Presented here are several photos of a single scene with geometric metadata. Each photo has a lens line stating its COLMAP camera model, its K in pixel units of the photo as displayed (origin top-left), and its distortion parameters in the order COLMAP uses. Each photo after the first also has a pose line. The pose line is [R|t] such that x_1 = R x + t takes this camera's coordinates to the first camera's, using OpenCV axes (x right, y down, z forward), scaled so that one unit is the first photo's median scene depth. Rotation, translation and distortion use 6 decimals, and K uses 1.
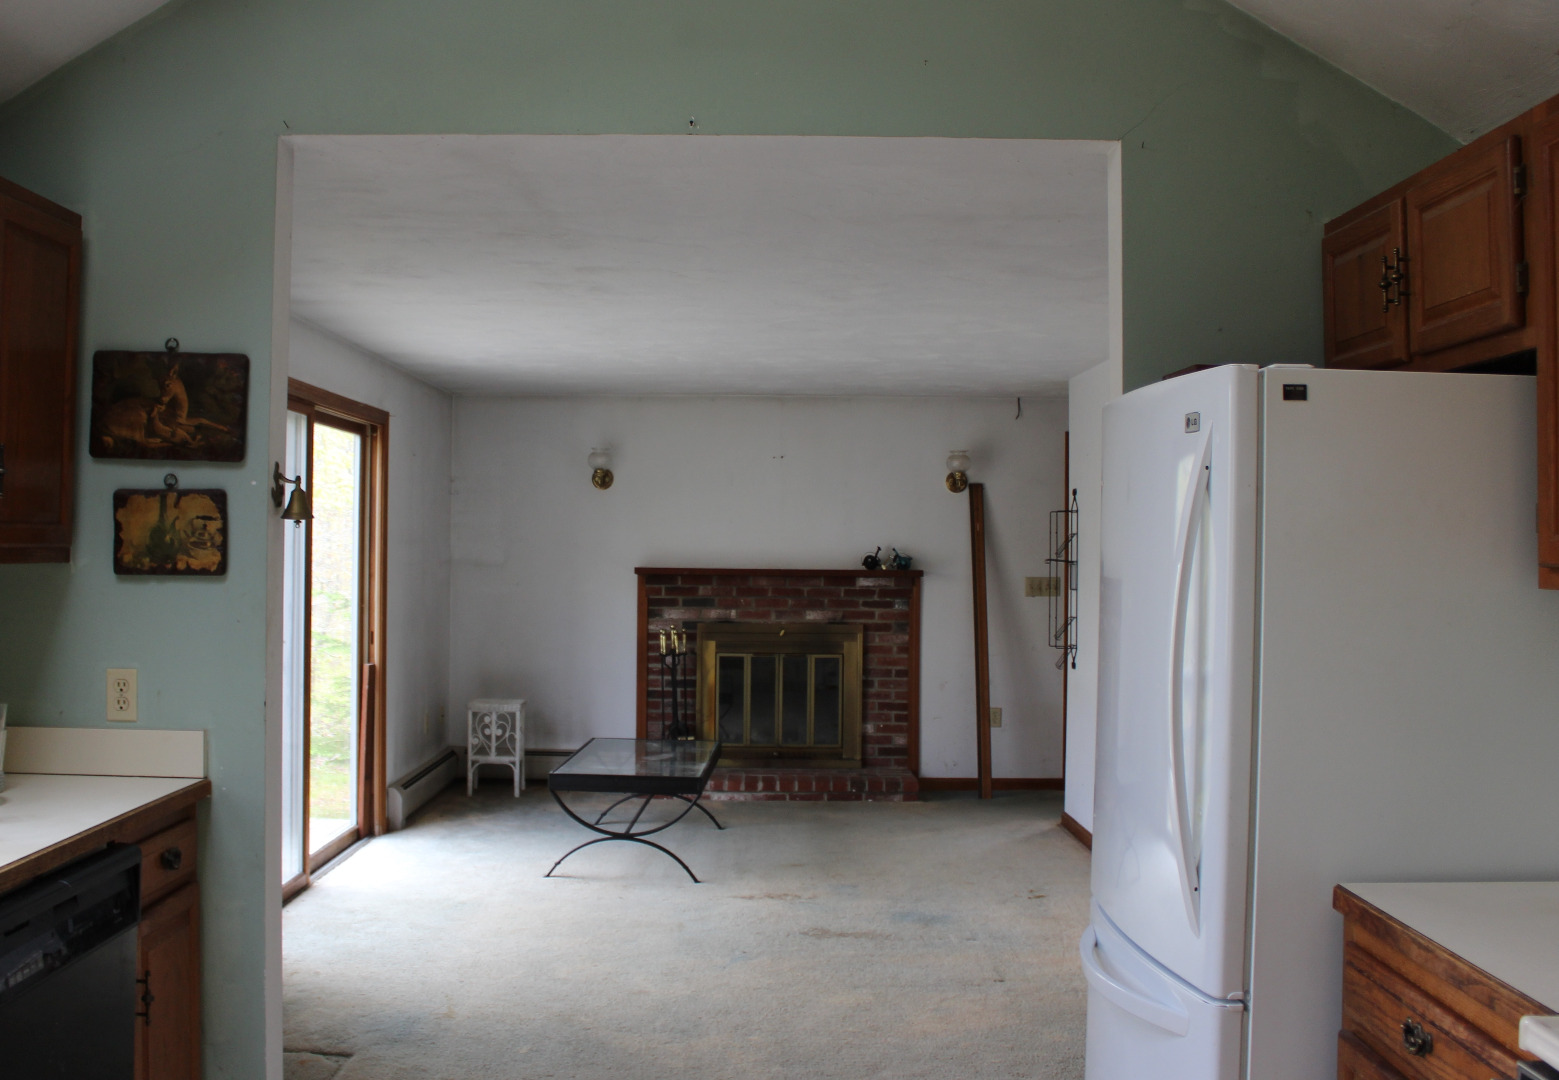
lens RADIAL K [[1334.7, 0, 779.5], [0, 1334.7, 540.0], [0, 0, 1]] dist [-0.002410, -0.000134]
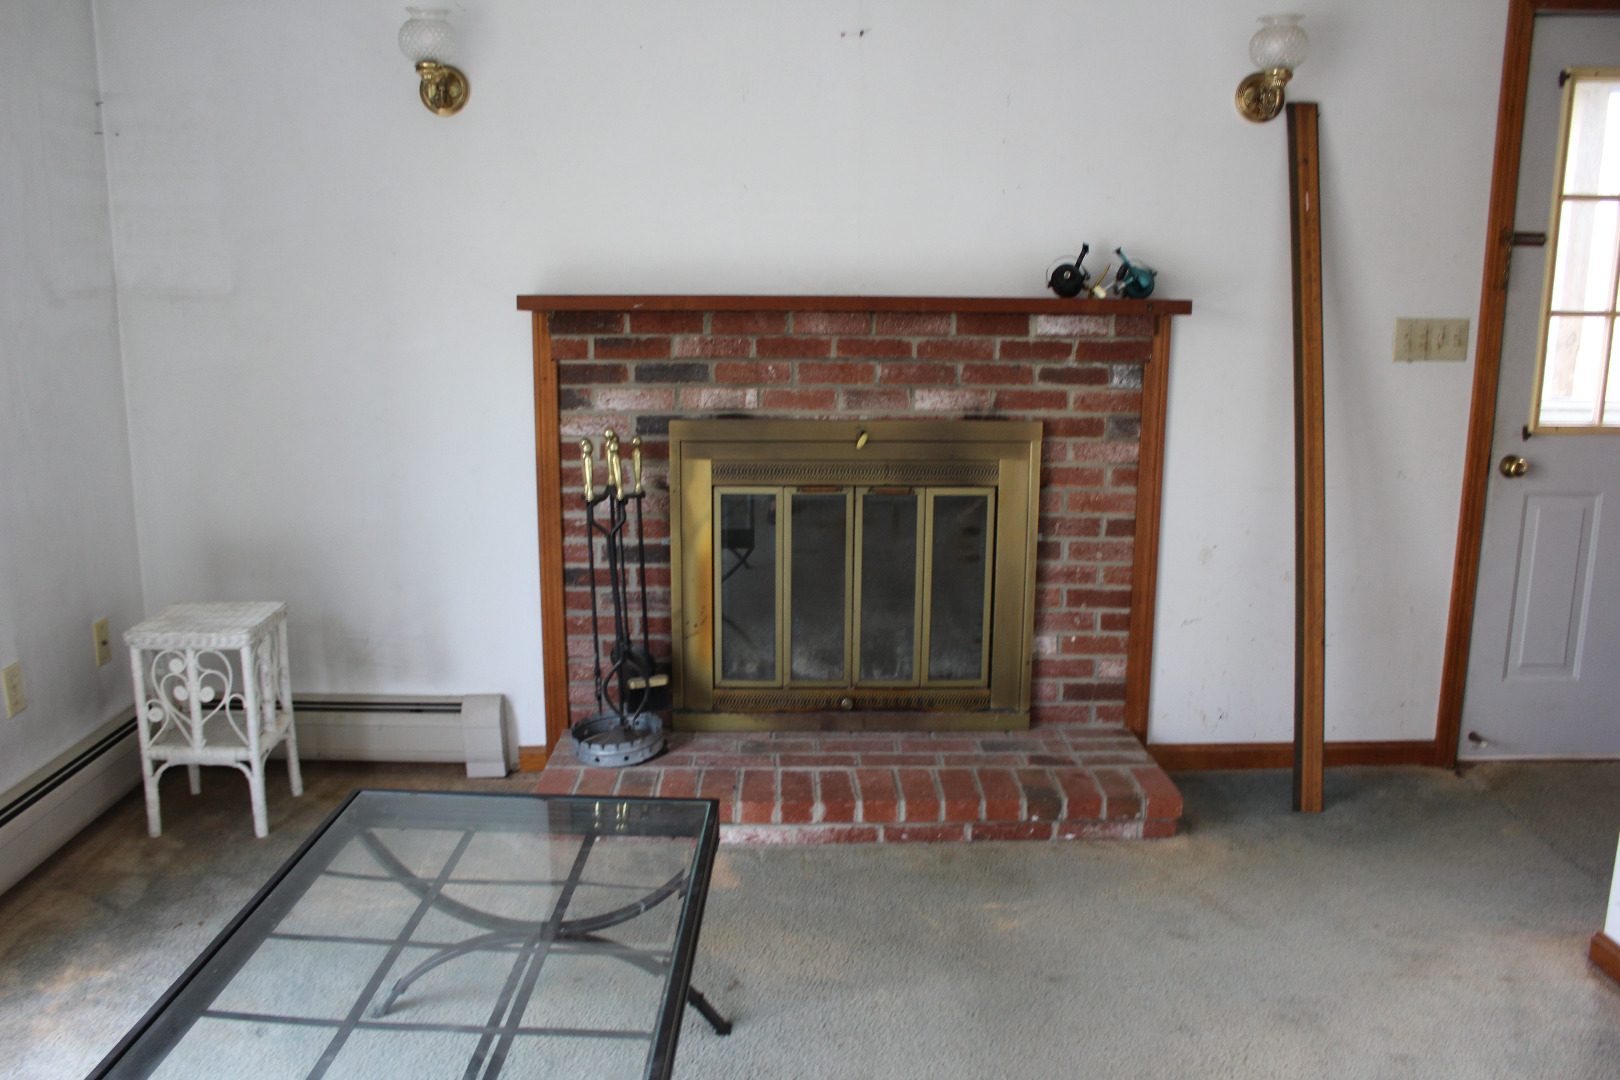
lens RADIAL K [[1366.1, 0, 803.6], [0, 1366.1, 573.5], [0, 0, 1]] dist [-0.135795, 0.010899]
pose [[0.999990, -0.004244, -0.001251, -0.016826], [0.004416, 0.975284, 0.220912, 0.012231], [0.000282, -0.220916, 0.975293, 0.547853]]
